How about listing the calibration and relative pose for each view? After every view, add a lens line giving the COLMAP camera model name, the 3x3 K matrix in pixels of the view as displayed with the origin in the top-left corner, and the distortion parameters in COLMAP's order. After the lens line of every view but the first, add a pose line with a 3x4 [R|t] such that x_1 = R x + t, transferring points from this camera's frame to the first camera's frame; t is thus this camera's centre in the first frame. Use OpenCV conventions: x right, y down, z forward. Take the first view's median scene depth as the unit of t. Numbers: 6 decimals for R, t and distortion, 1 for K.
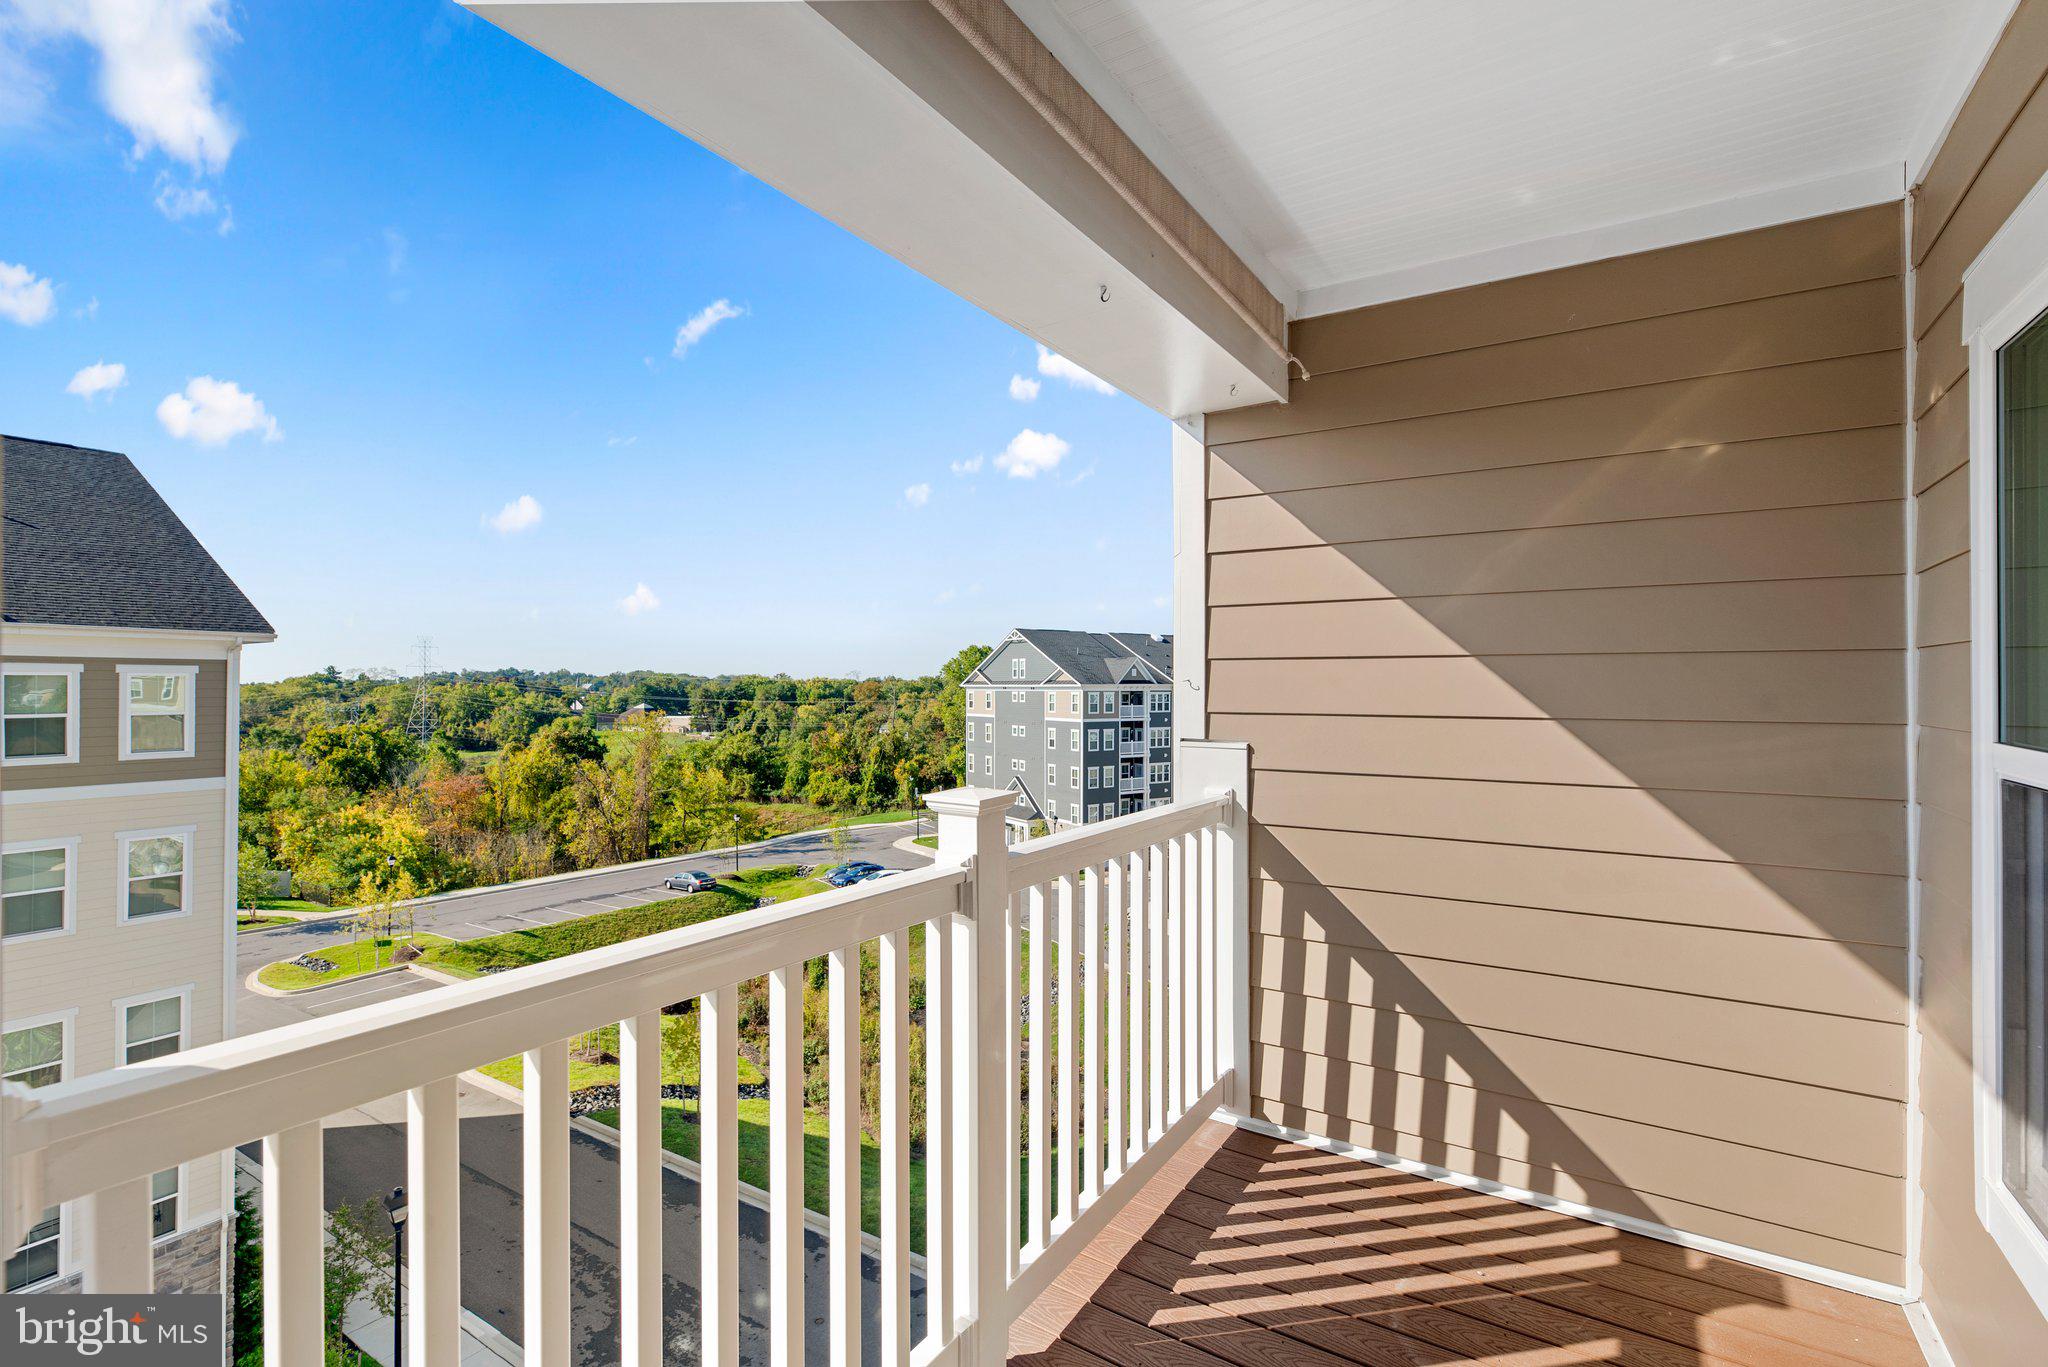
lens RADIAL K [[923.4, 0, 1041.1], [0, 923.4, 678.0], [0, 0, 1]] dist [0.000289, 0.000752]
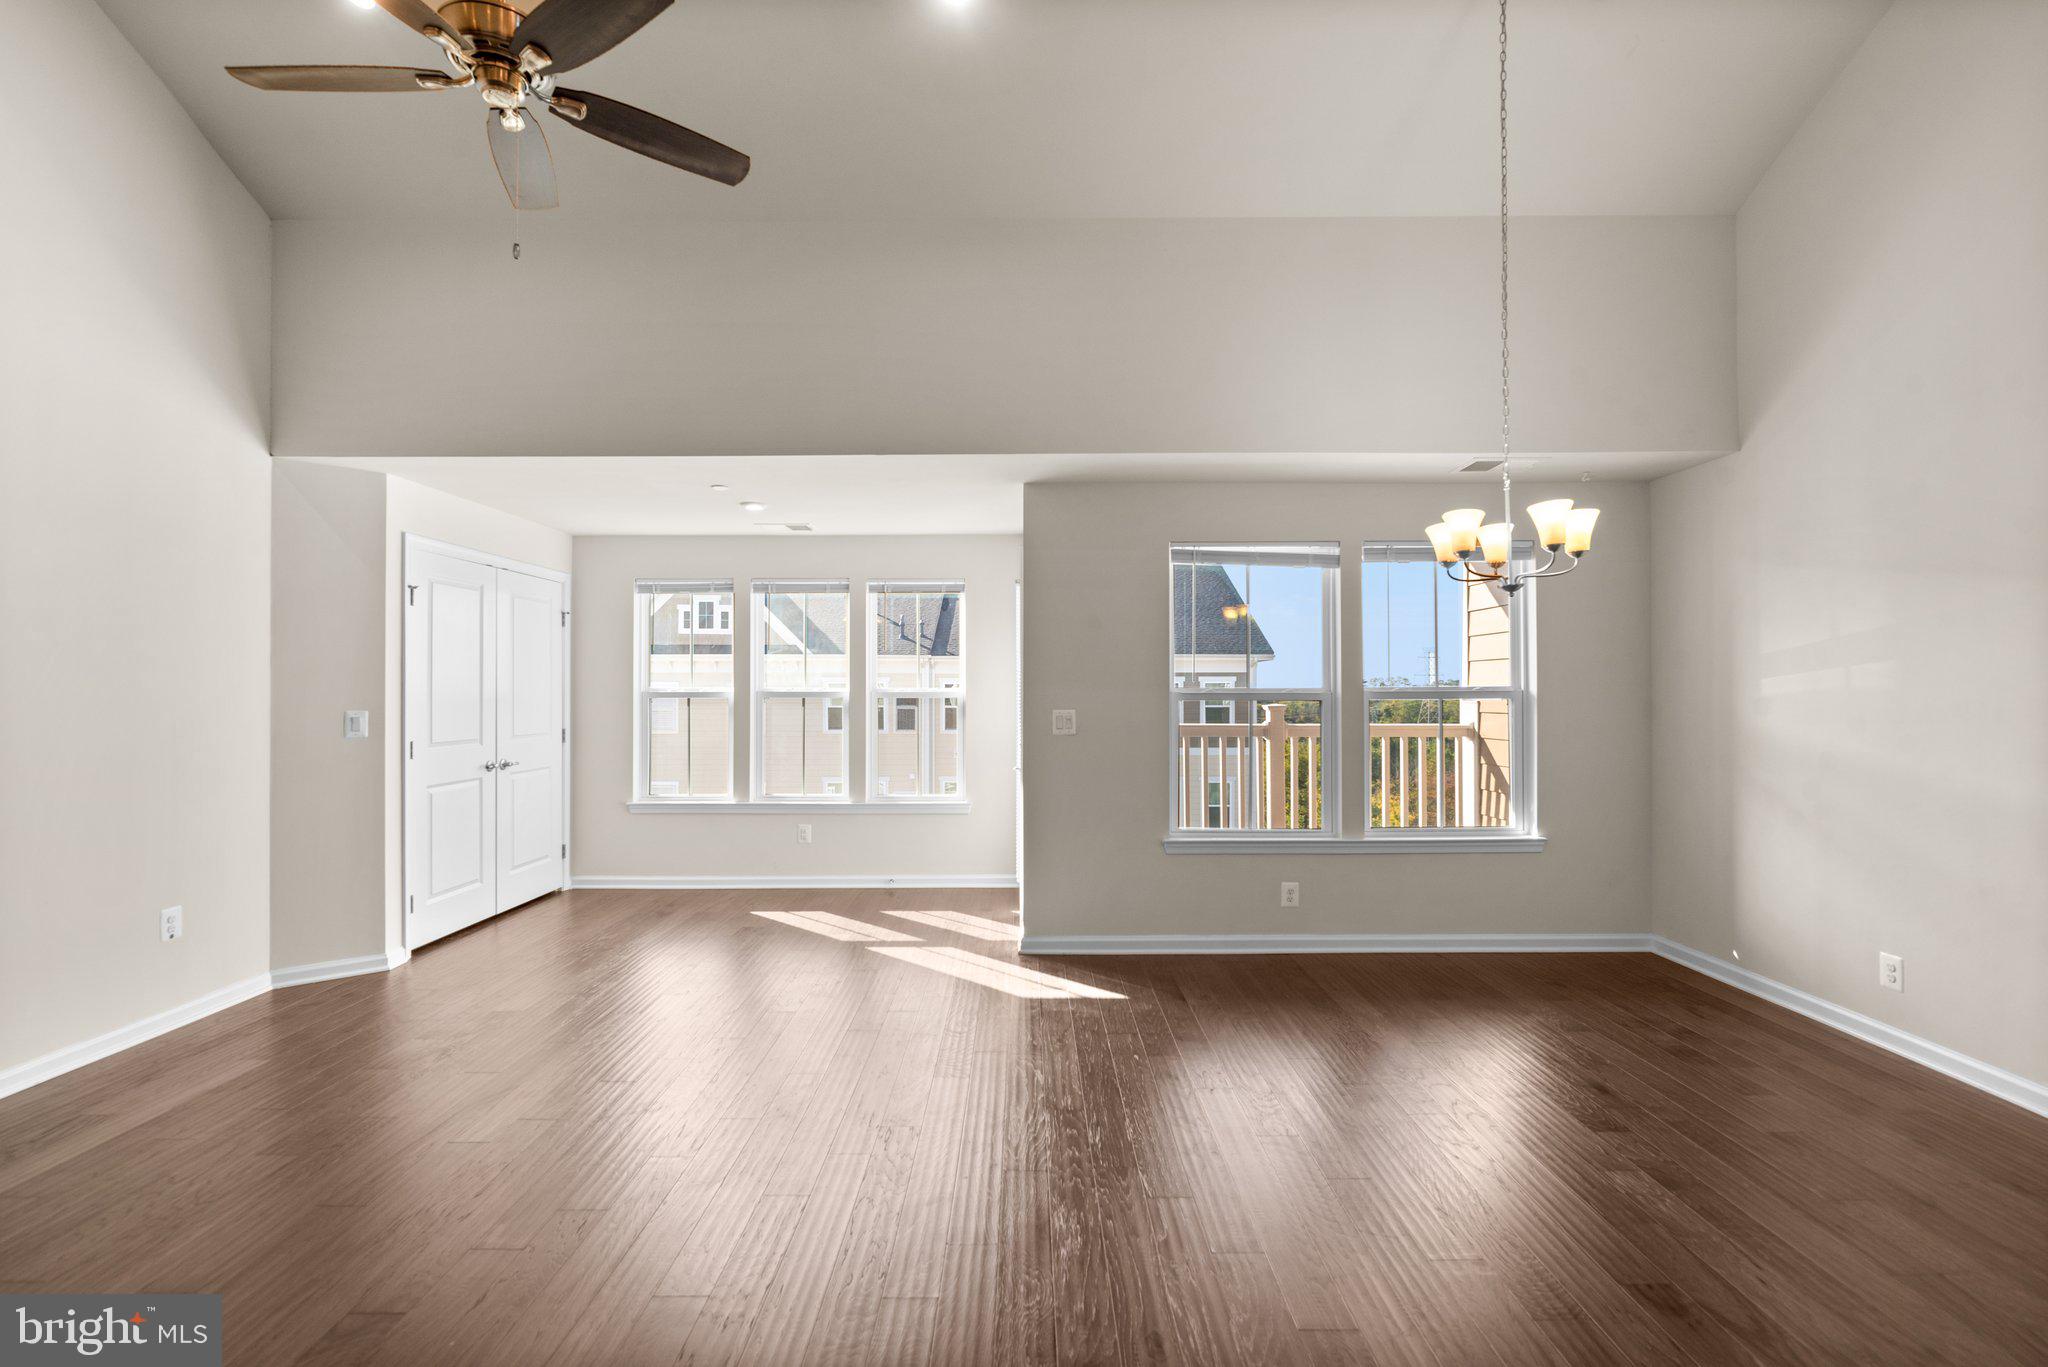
lens RADIAL K [[923.4, 0, 1024.9], [0, 923.4, 685.2], [0, 0, 1]] dist [0.000289, 0.000752]
pose [[0.528270, -0.004368, -0.849065, 1.550751], [0.002333, 0.999990, -0.003693, 0.044251], [0.849073, -0.000029, 0.528275, -1.069199]]
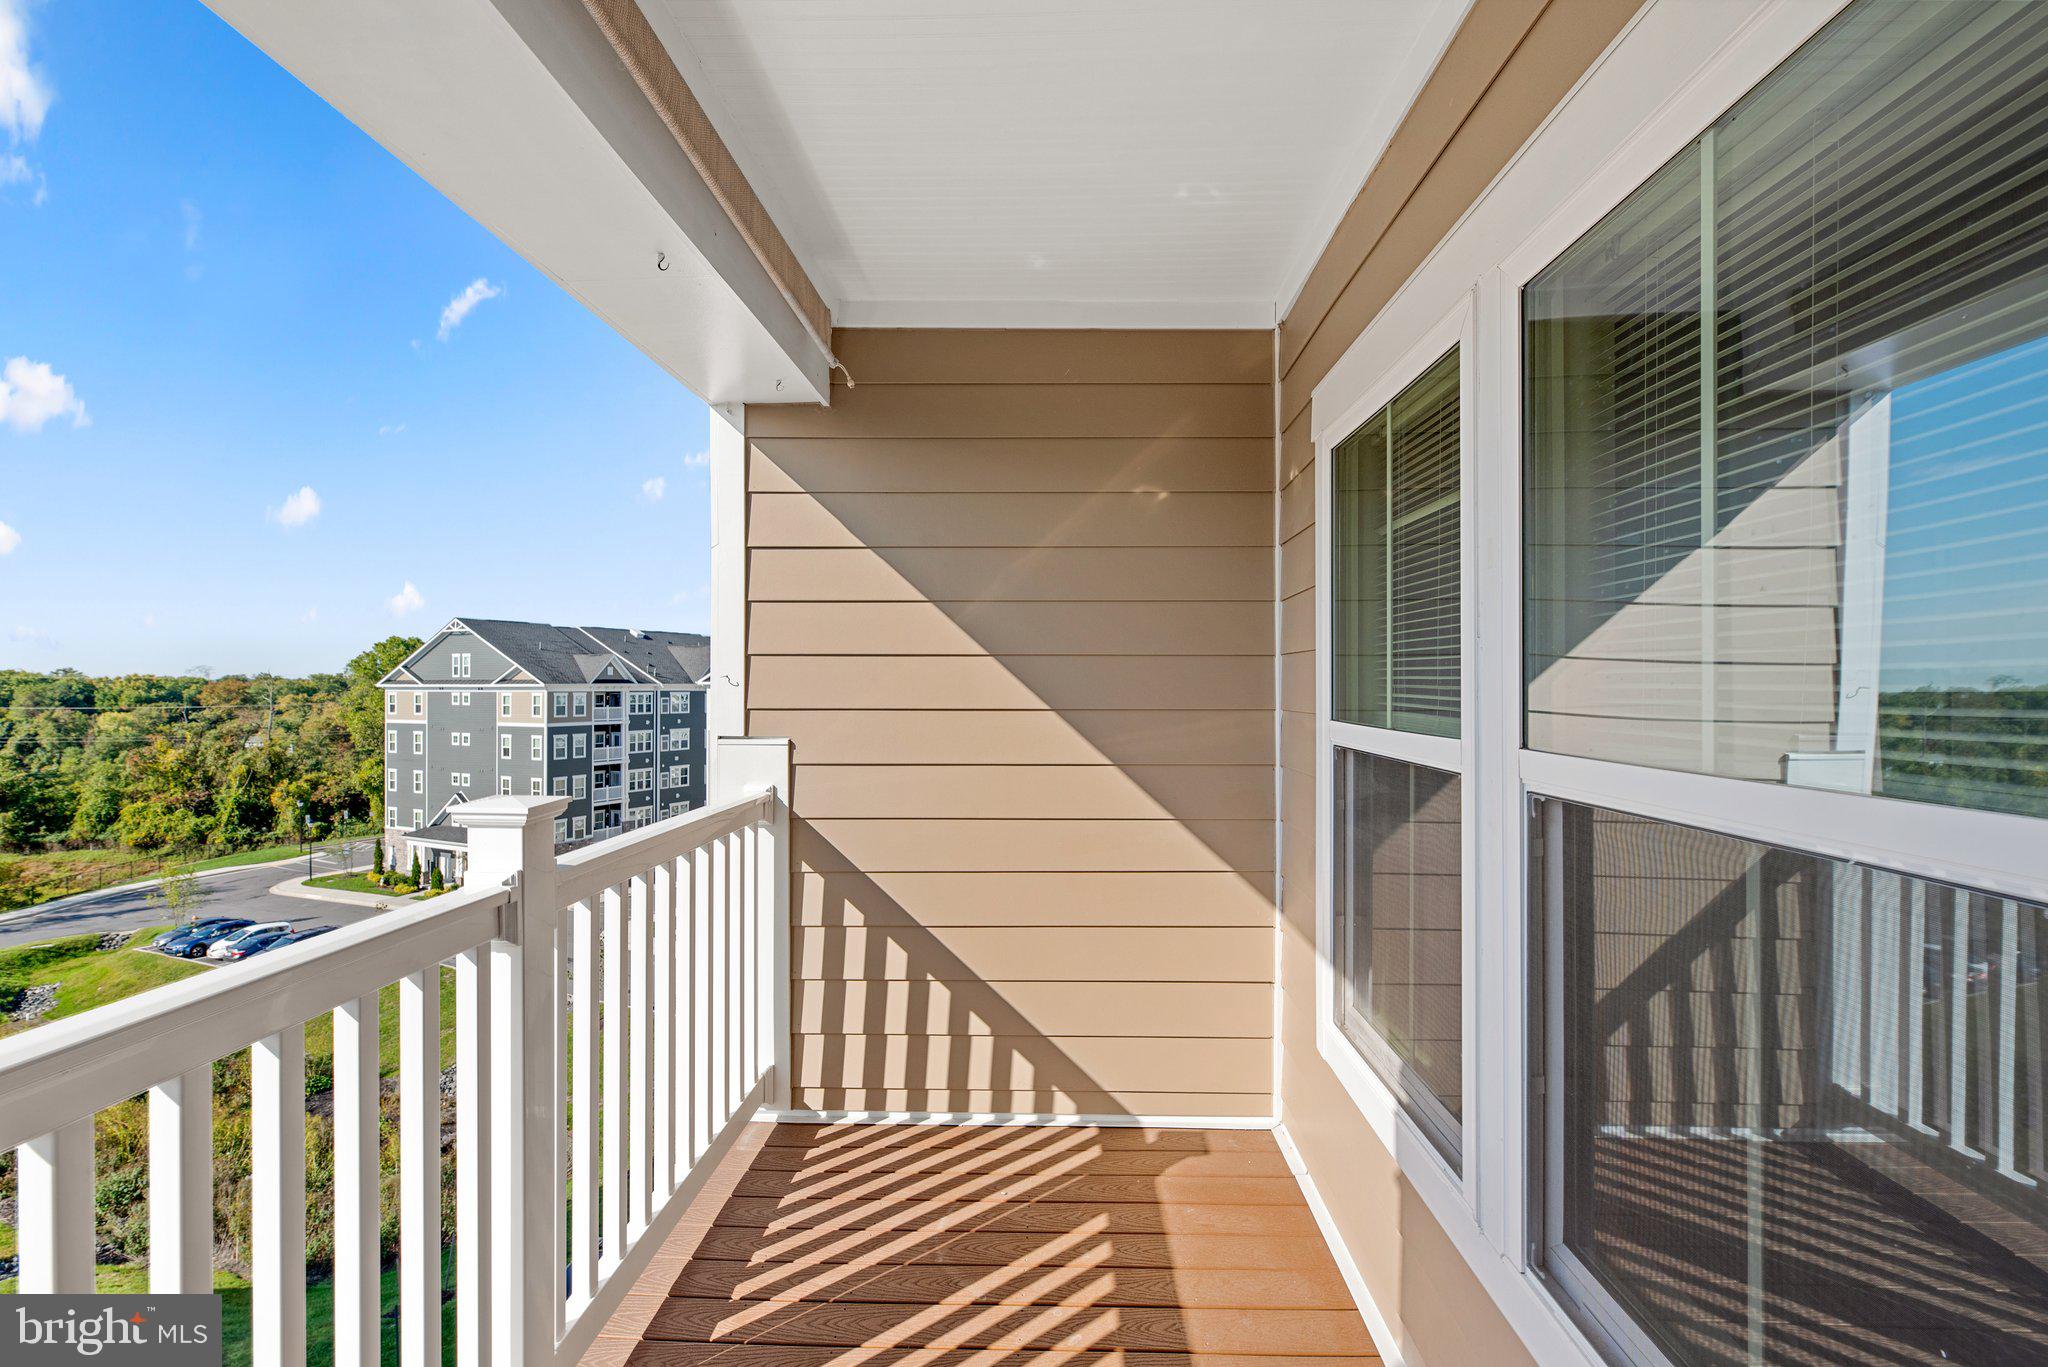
lens RADIAL K [[923.4, 0, 1047.2], [0, 923.4, 681.3], [0, 0, 1]] dist [0.000289, 0.000752]
pose [[0.856533, 0.001823, 0.516089, -0.056880], [-0.003787, 0.999989, 0.002752, 0.004428], [-0.516079, -0.004312, 0.856530, -0.005569]]
